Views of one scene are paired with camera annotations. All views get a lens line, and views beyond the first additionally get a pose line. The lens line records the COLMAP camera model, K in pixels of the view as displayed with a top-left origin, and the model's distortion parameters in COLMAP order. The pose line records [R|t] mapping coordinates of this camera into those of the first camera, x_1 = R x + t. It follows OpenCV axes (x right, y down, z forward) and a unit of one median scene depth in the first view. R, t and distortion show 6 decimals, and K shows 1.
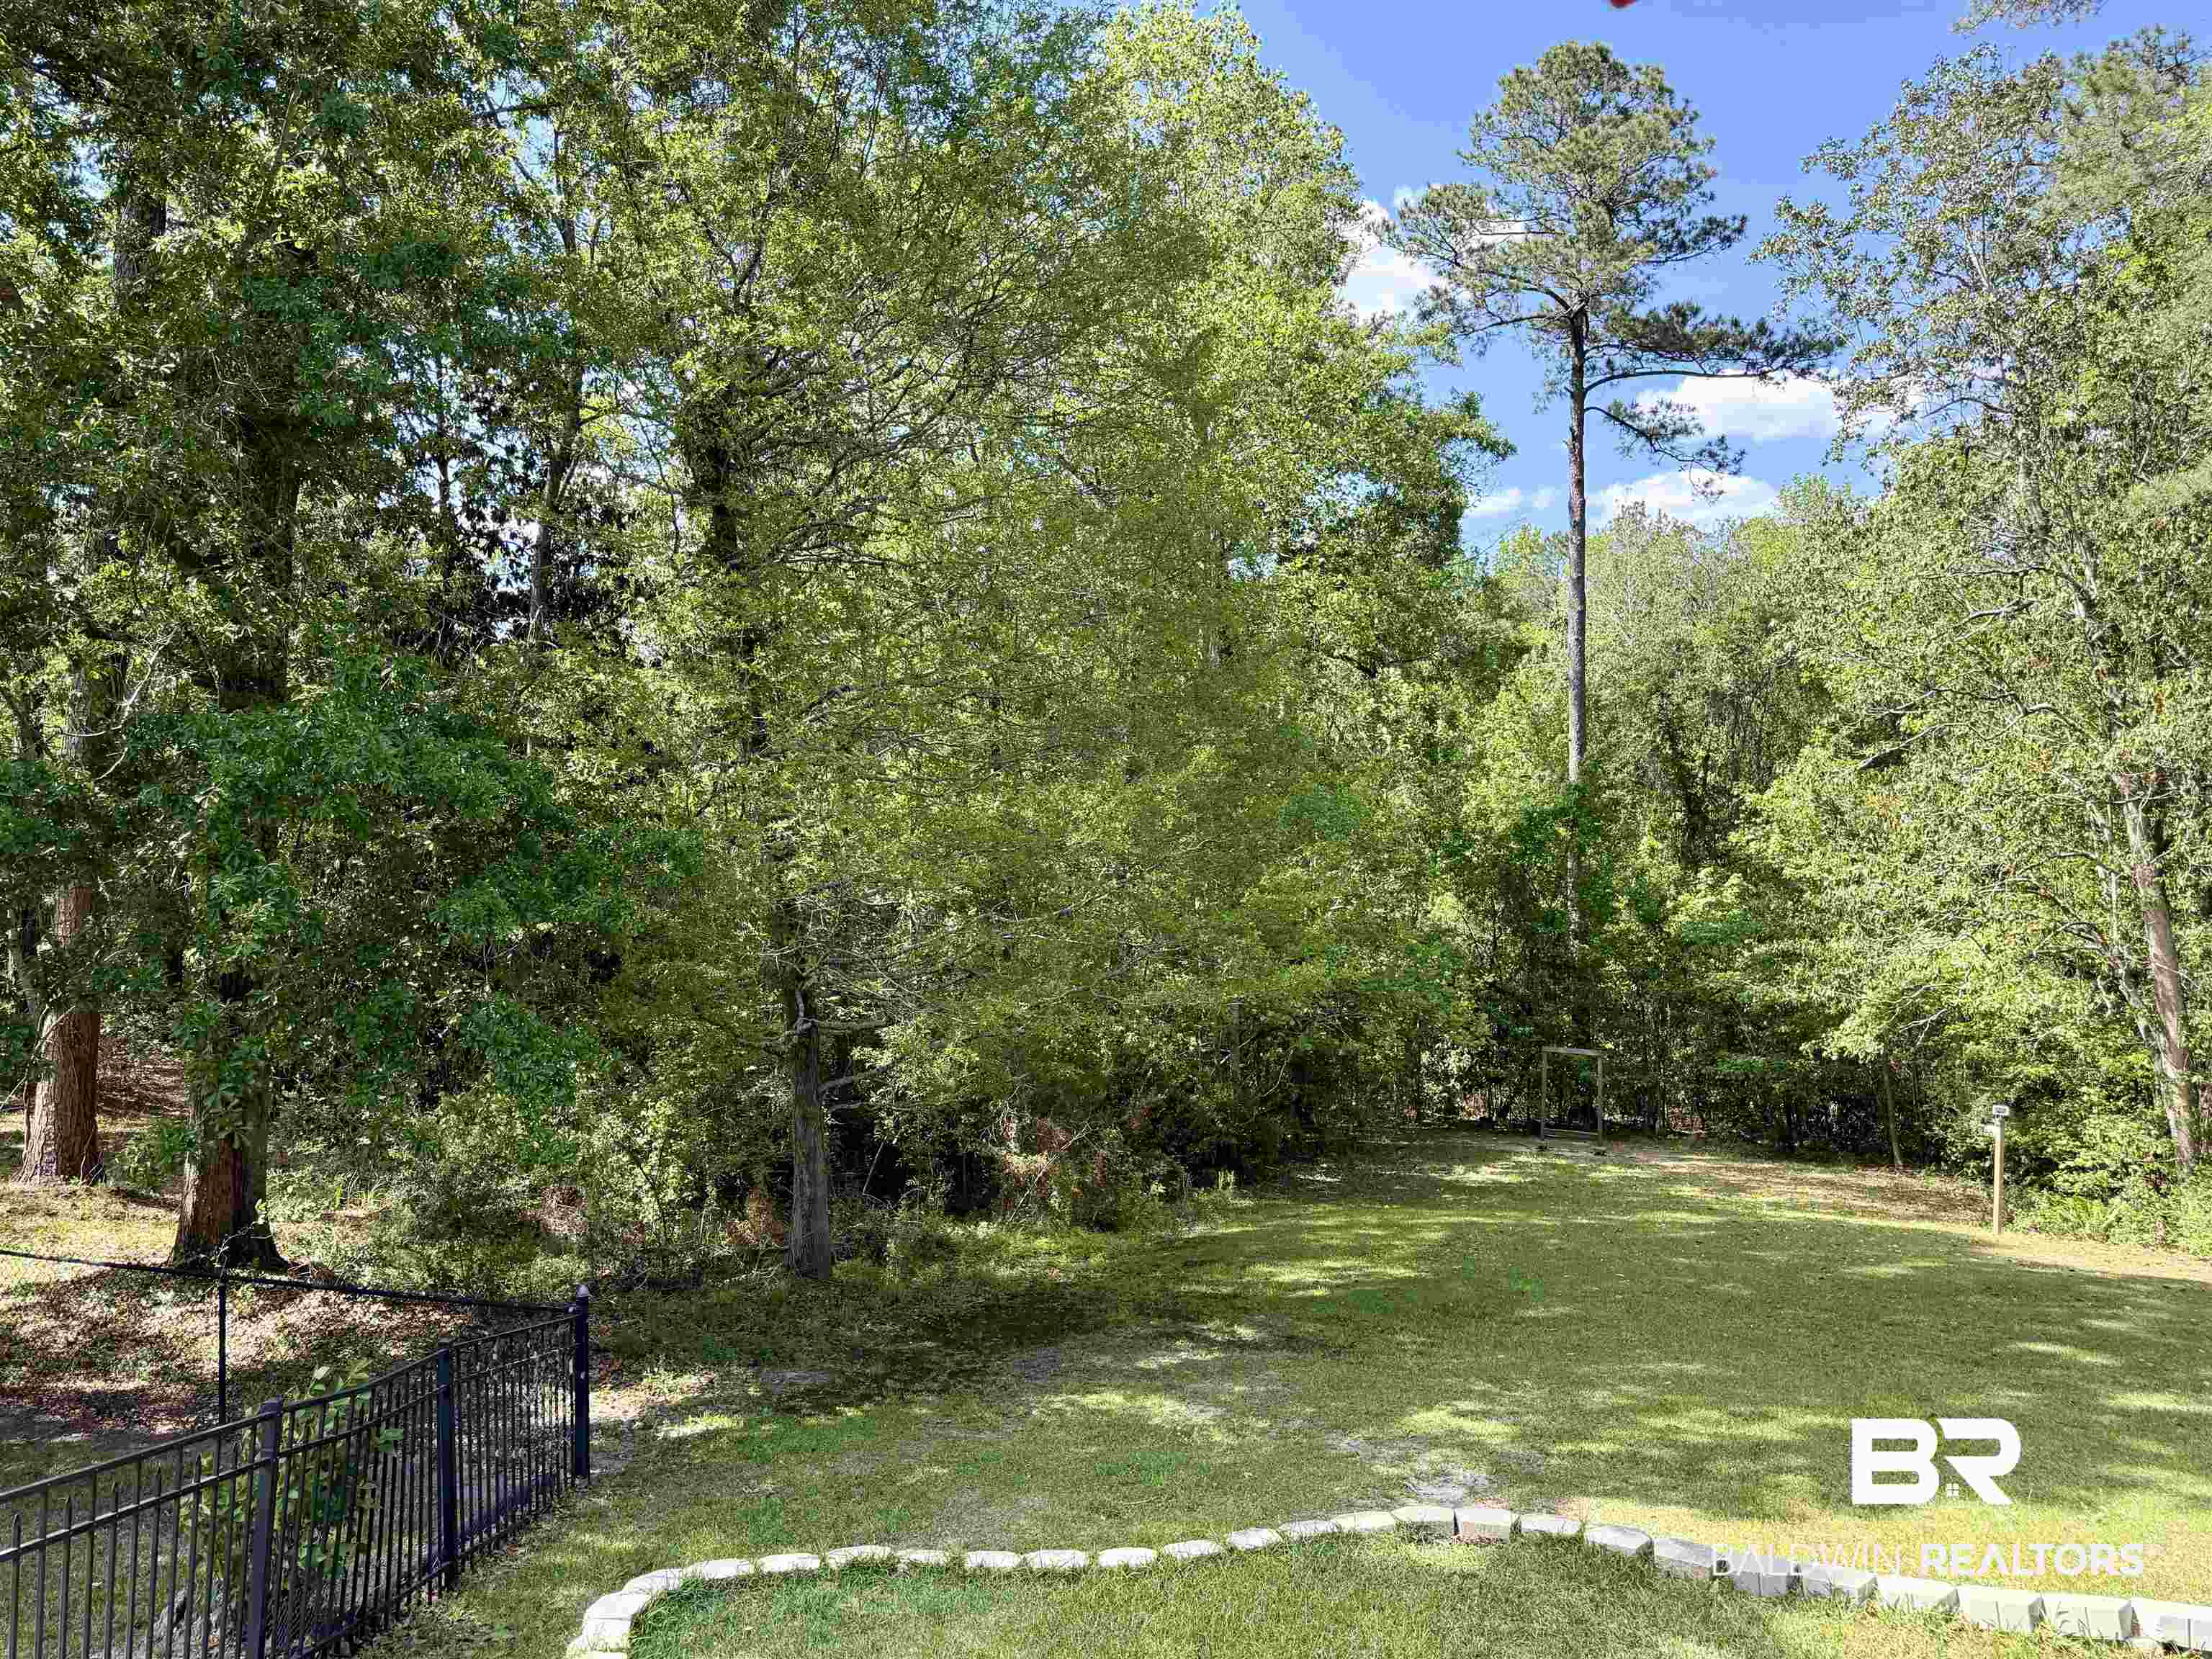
lens RADIAL K [[1561.4, 0, 1085.8], [0, 1561.4, 821.6], [0, 0, 1]] dist [0.038283, -0.037126]
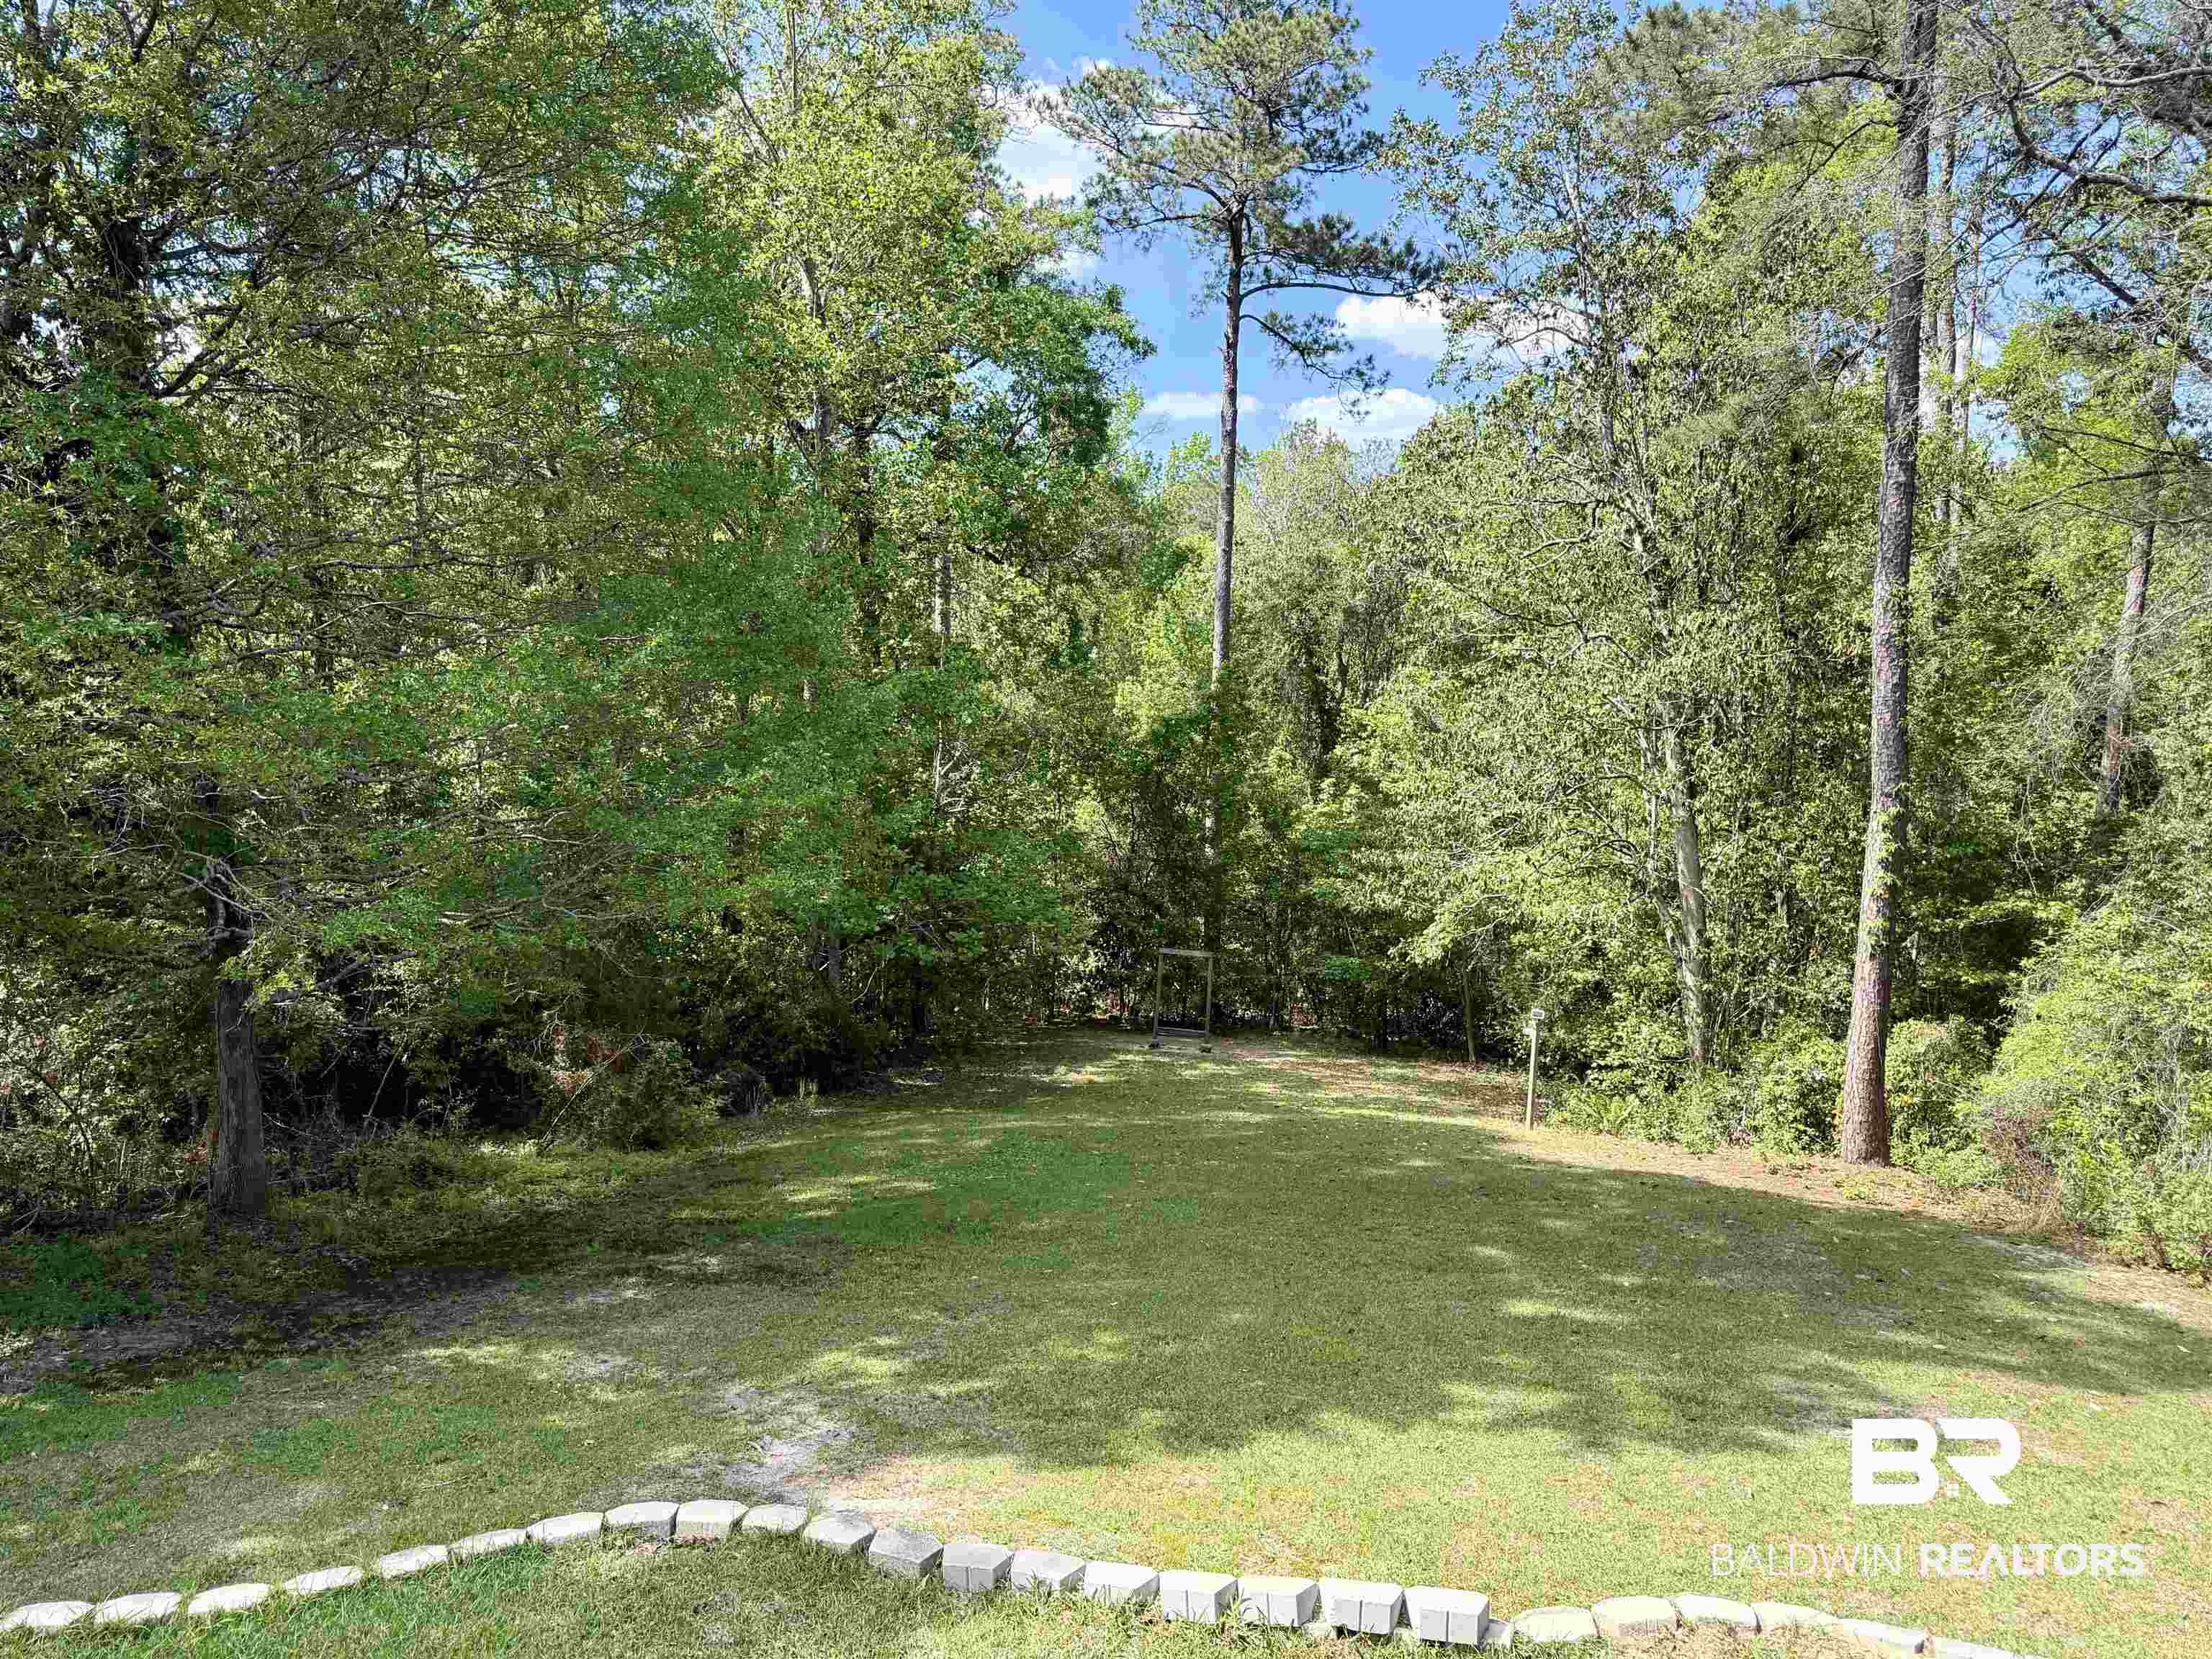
lens RADIAL K [[1561.4, 0, 1095.2], [0, 1561.4, 840.2], [0, 0, 1]] dist [0.038283, -0.037126]
pose [[0.980319, 0.019489, 0.196458, 0.053189], [-0.034706, 0.996631, 0.074313, -0.001785], [-0.194348, -0.079669, 0.977692, 0.022401]]
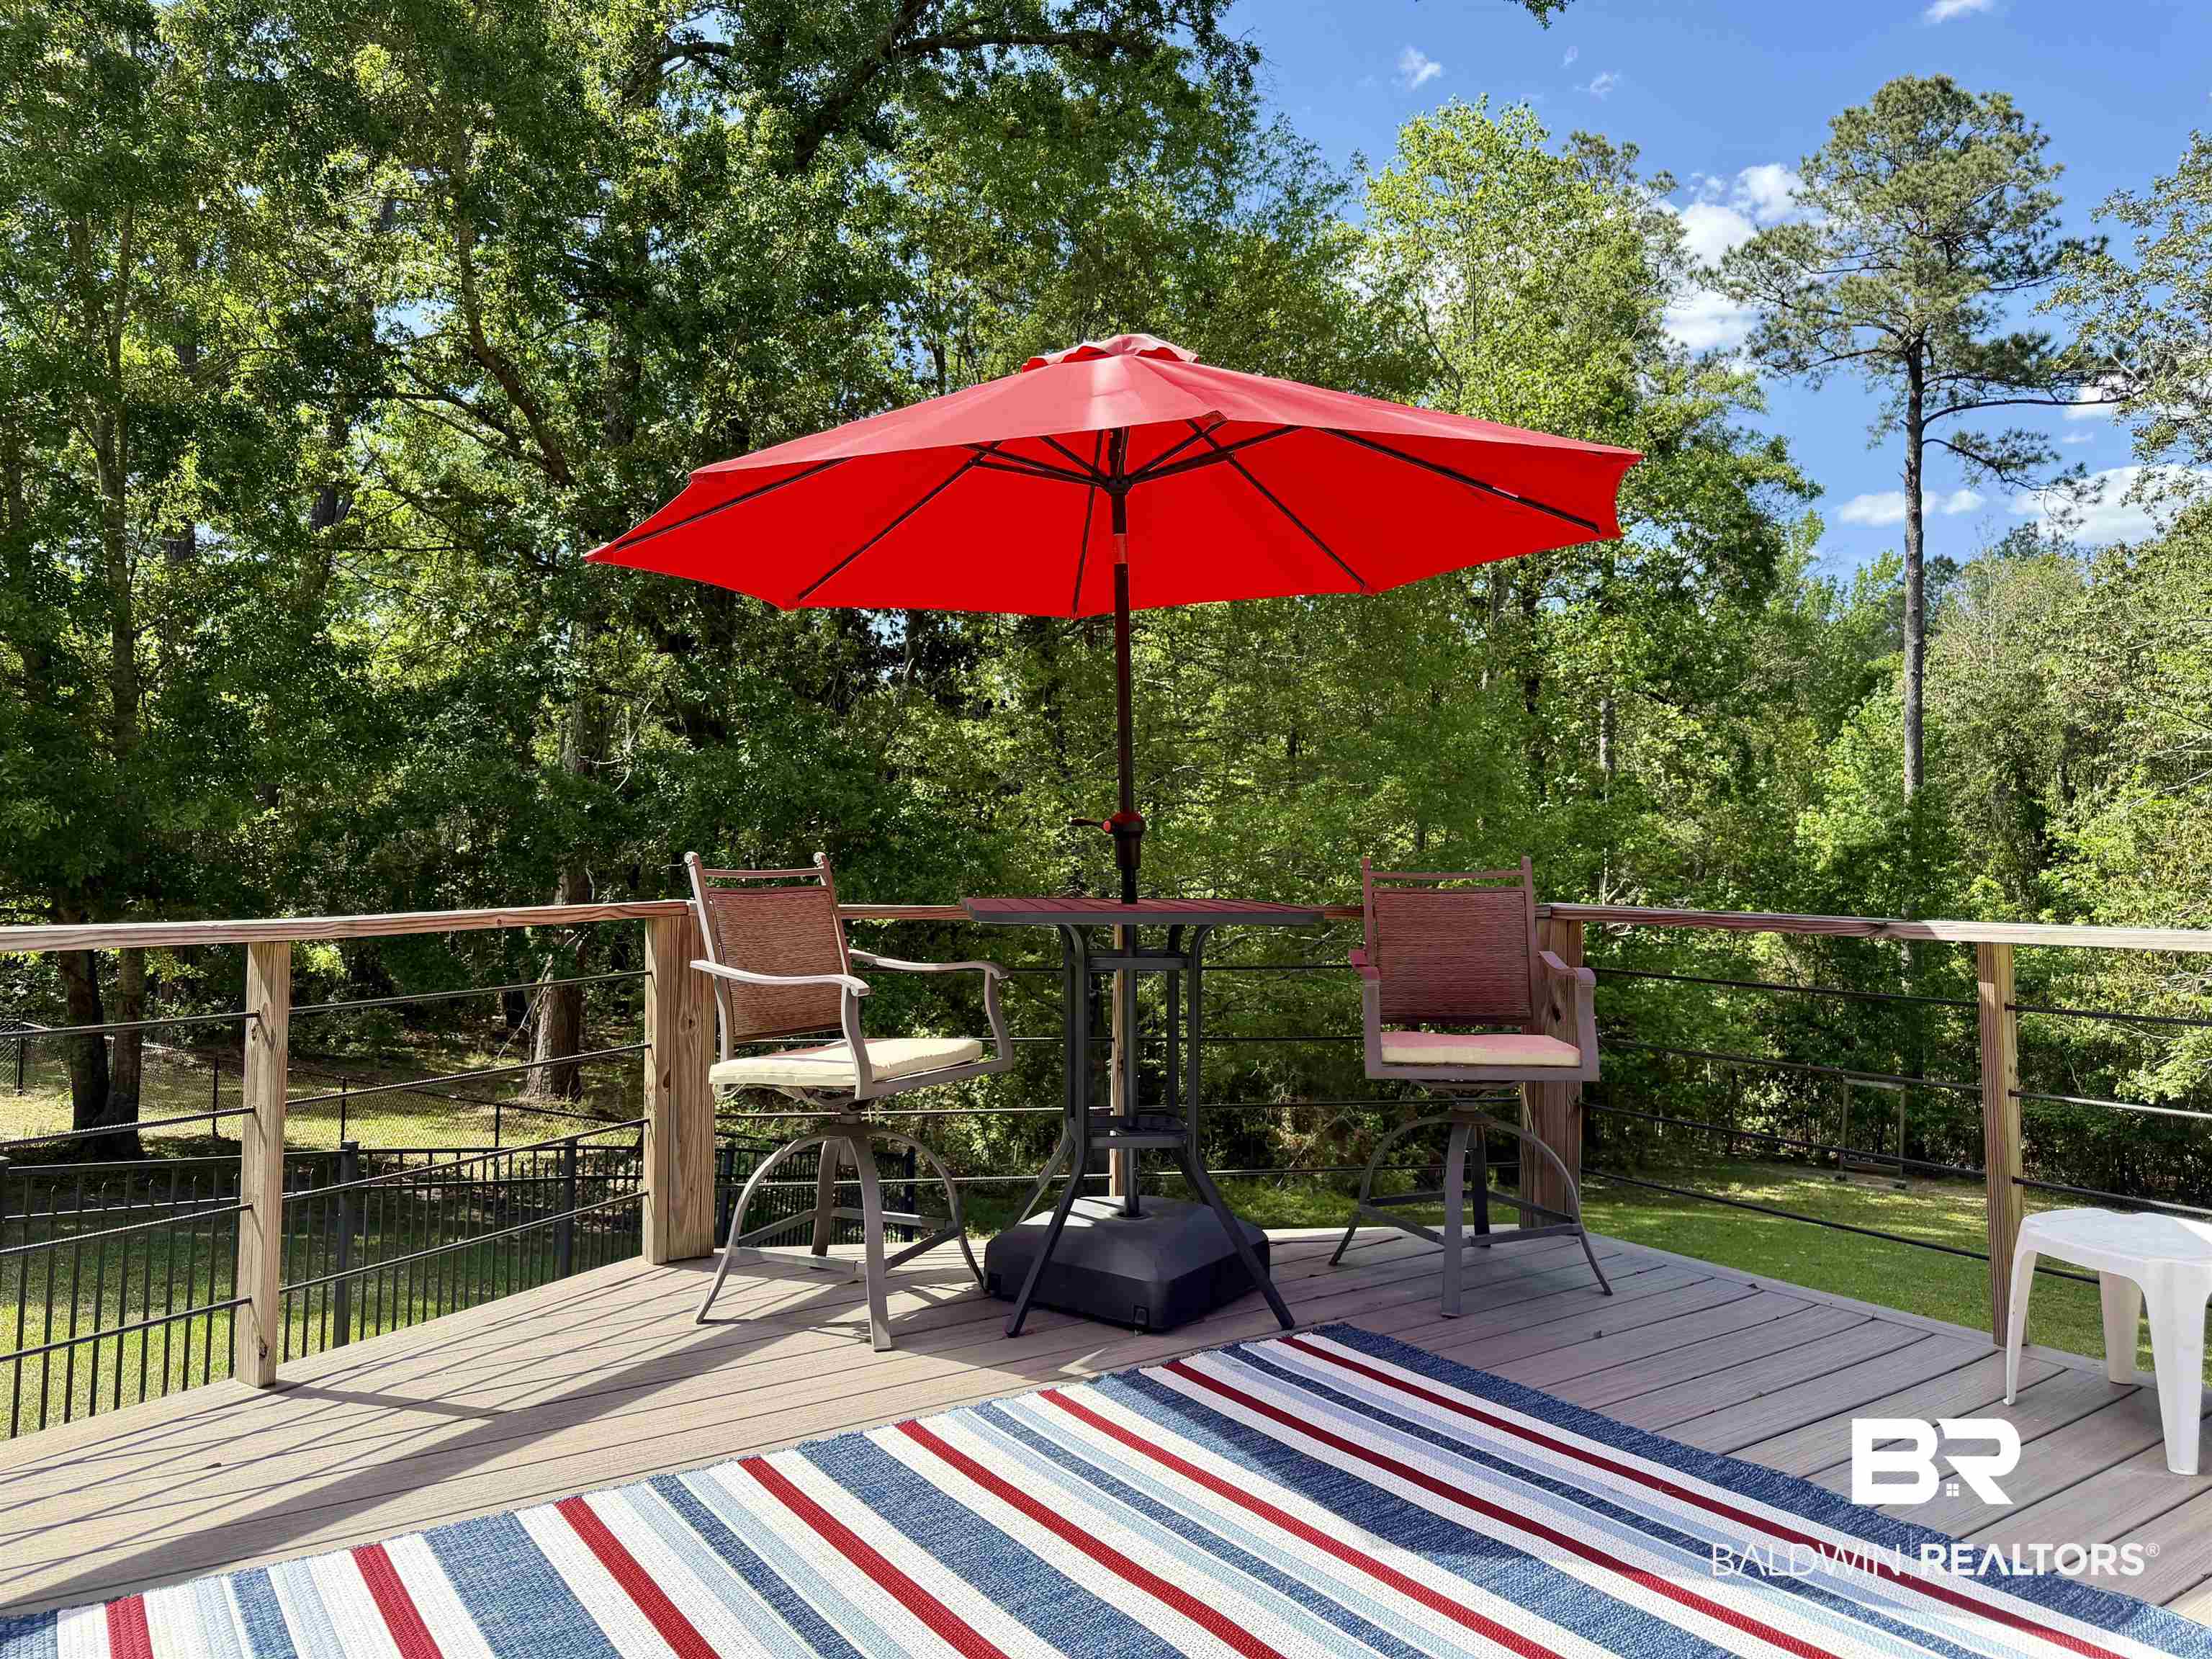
lens RADIAL K [[1561.4, 0, 1103.7], [0, 1561.4, 822.0], [0, 0, 1]] dist [0.038283, -0.037126]
pose [[0.976488, 0.016240, -0.214960, 0.043995], [-0.020039, 0.999679, -0.015504, 0.003885], [0.214640, 0.019447, 0.976500, -0.105227]]
